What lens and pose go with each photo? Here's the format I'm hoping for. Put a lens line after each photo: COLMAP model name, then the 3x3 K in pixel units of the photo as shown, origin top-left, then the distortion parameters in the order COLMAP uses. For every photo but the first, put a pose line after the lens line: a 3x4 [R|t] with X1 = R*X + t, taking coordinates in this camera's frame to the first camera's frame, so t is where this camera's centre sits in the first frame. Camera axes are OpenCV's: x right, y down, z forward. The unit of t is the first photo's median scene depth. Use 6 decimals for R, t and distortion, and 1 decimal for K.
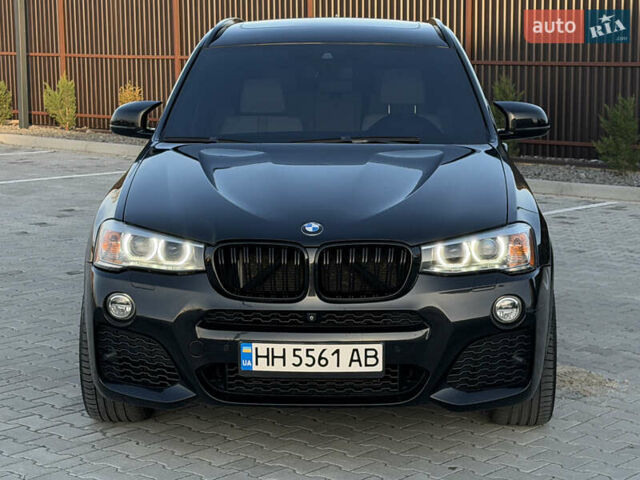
lens RADIAL K [[1465.1, 0, 320.0], [0, 1465.1, 240.0], [0, 0, 1]] dist [0.094242, 0.520068]
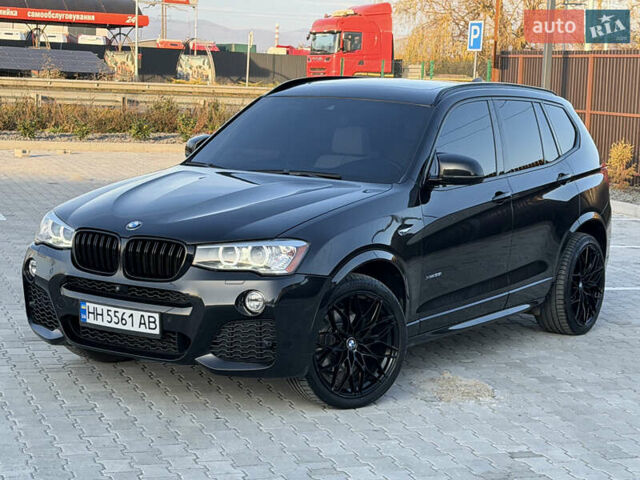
lens RADIAL K [[1465.1, 0, 320.0], [0, 1465.1, 240.0], [0, 0, 1]] dist [0.094242, 0.520068]
pose [[0.856085, 0.095863, -0.507866, 0.849887], [-0.115584, 0.993271, -0.007347, -0.004271], [0.503744, 0.064991, 0.861405, -0.099399]]
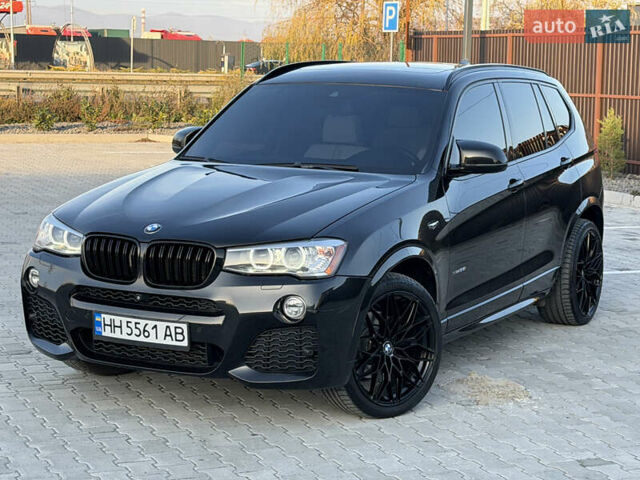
lens RADIAL K [[1465.1, 0, 320.0], [0, 1465.1, 240.0], [0, 0, 1]] dist [0.094242, 0.520068]
pose [[0.899362, 0.074318, -0.430843, 0.673054], [-0.084584, 0.996405, -0.004690, -0.004105], [0.428945, 0.040660, 0.902415, -0.079506]]
